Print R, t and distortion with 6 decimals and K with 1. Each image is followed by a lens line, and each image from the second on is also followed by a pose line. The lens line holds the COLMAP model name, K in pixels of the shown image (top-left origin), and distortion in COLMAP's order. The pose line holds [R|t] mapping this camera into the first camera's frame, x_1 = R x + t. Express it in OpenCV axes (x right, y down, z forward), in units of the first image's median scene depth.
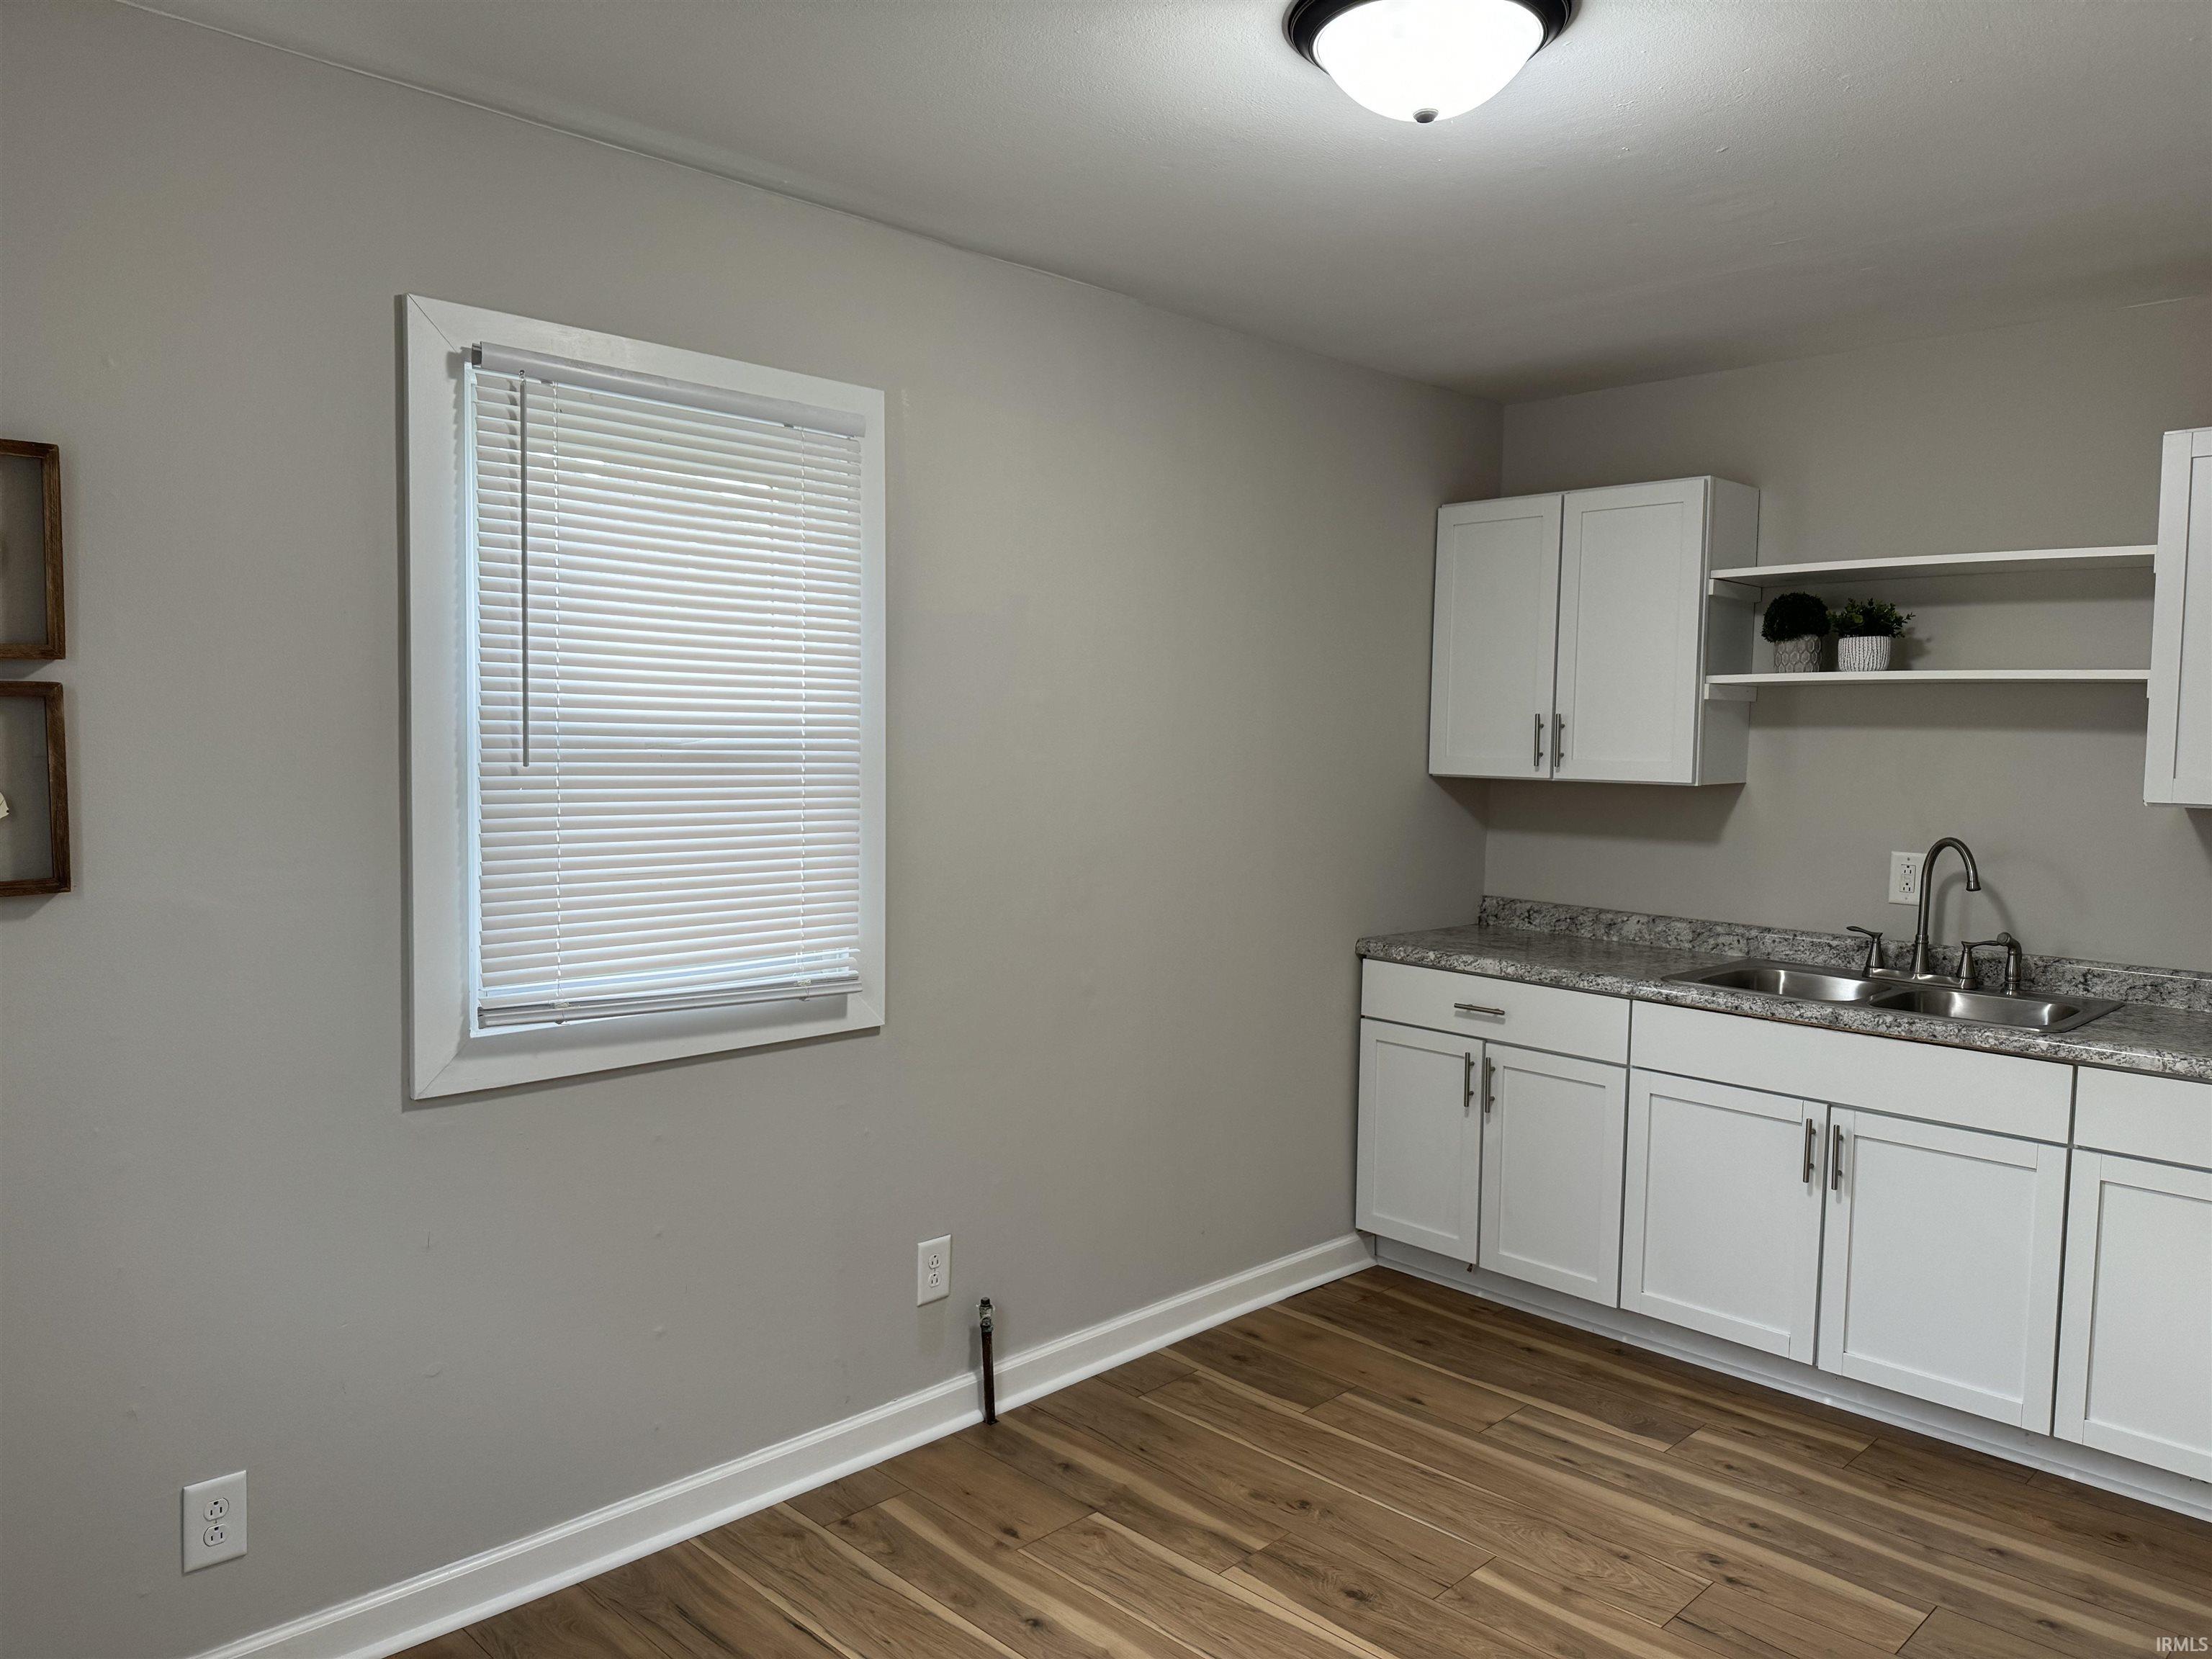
lens RADIAL K [[1563.1, 0, 1116.3], [0, 1563.1, 824.3], [0, 0, 1]] dist [0.060453, -0.065978]
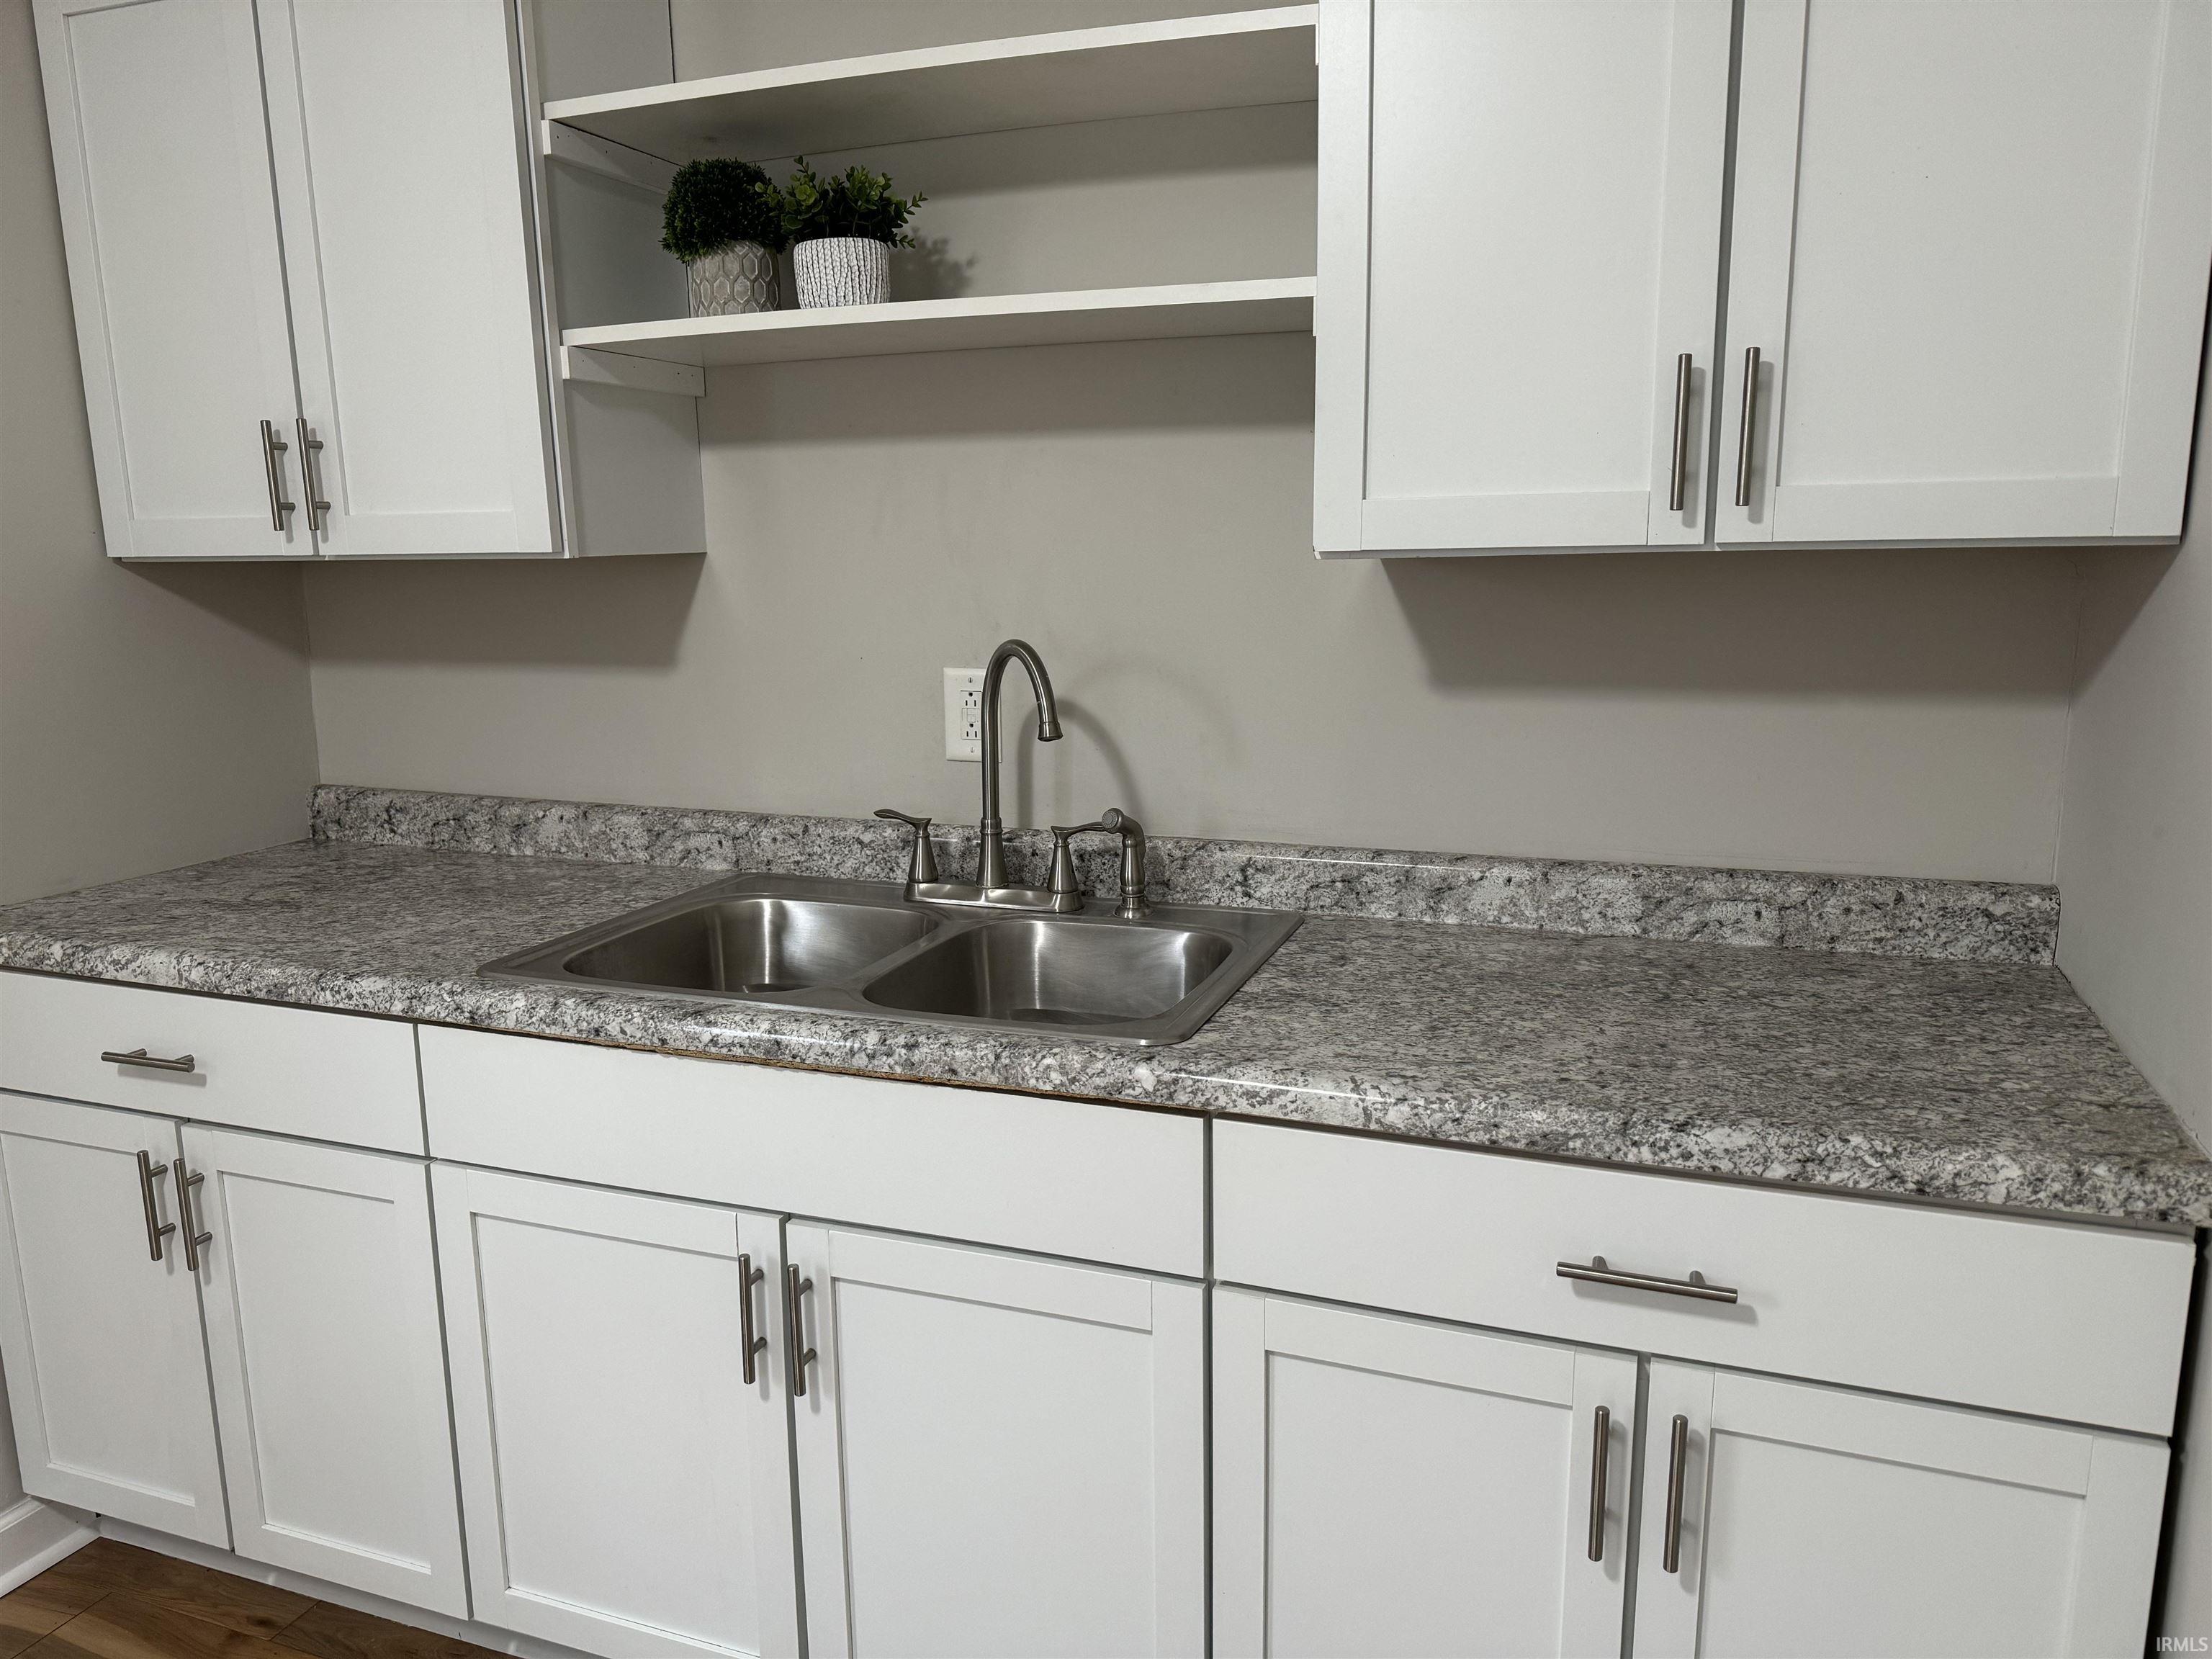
lens RADIAL K [[1563.1, 0, 1097.3], [0, 1563.1, 814.1], [0, 0, 1]] dist [0.060453, -0.065978]
pose [[0.912241, -0.105568, 0.395819, 0.343175], [0.059229, 0.990062, 0.127551, 0.002141], [-0.405350, -0.092914, 0.909427, 0.512936]]
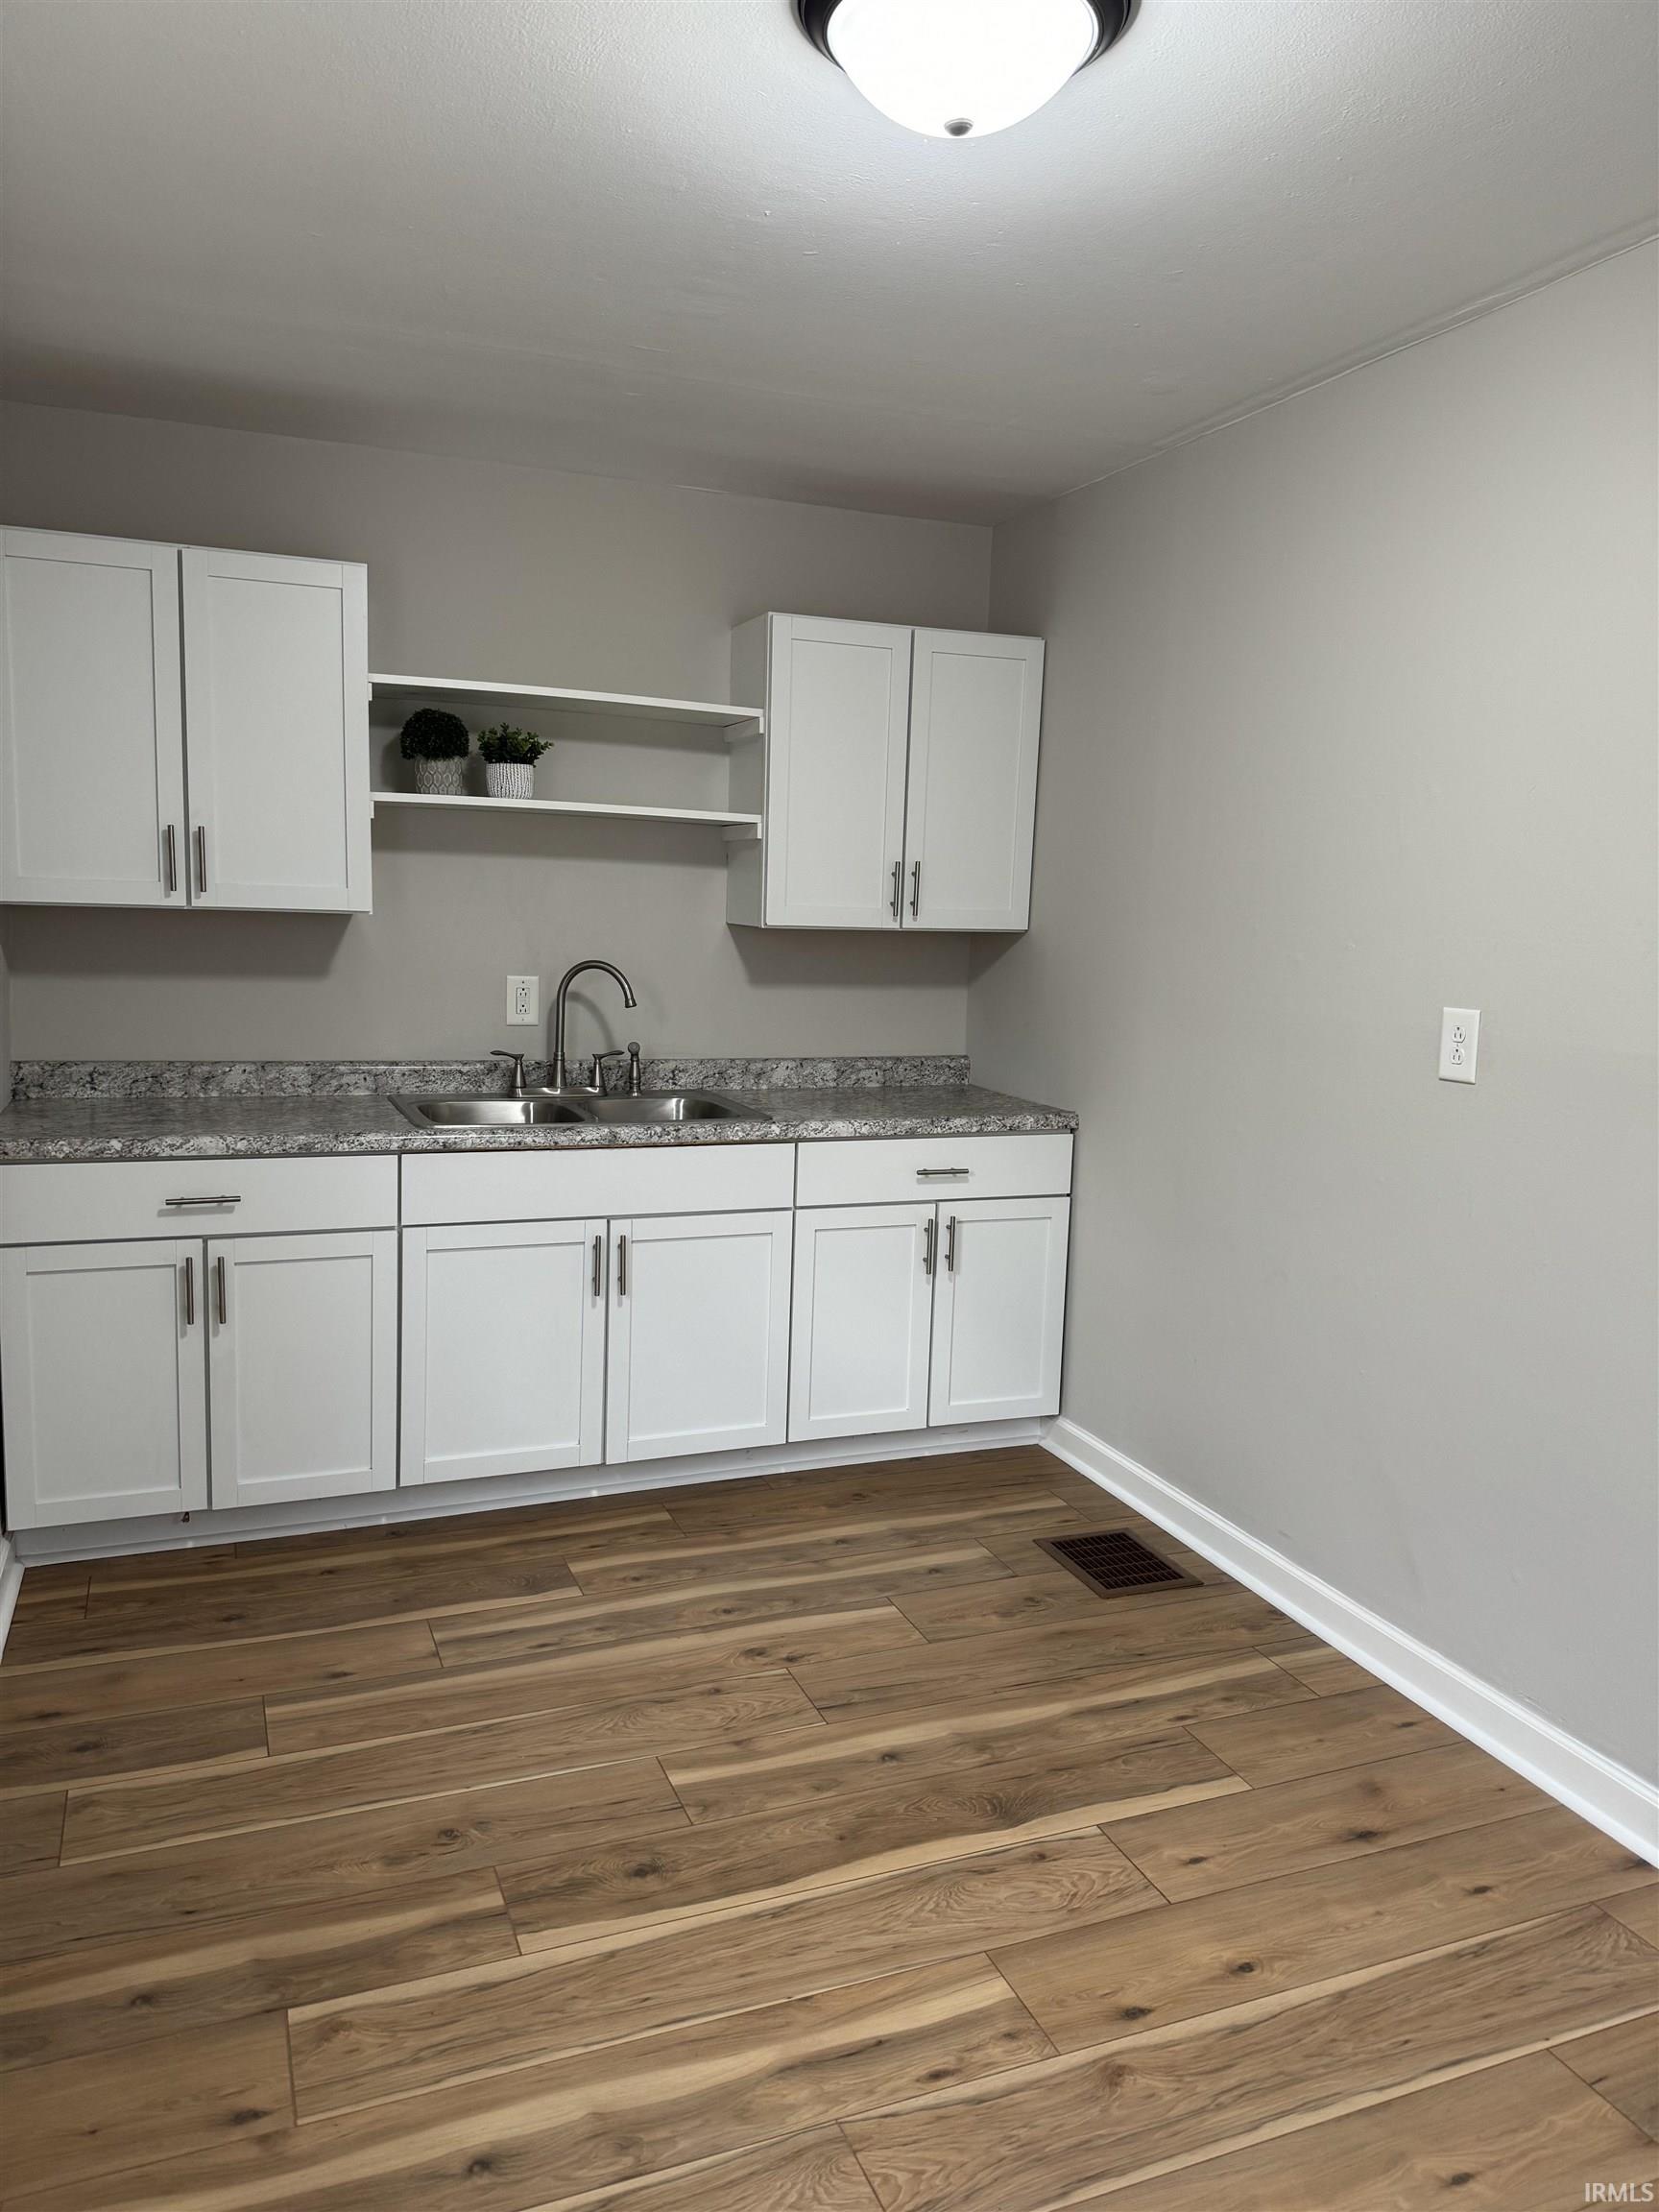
lens RADIAL K [[1563.1, 0, 805.4], [0, 1563.1, 1099.7], [0, 0, 1]] dist [0.060453, -0.065978]
pose [[0.391870, -0.128448, 0.911010, -0.414349], [0.030098, 0.991466, 0.126845, -0.028610], [-0.919528, -0.022287, 0.392392, 0.444884]]
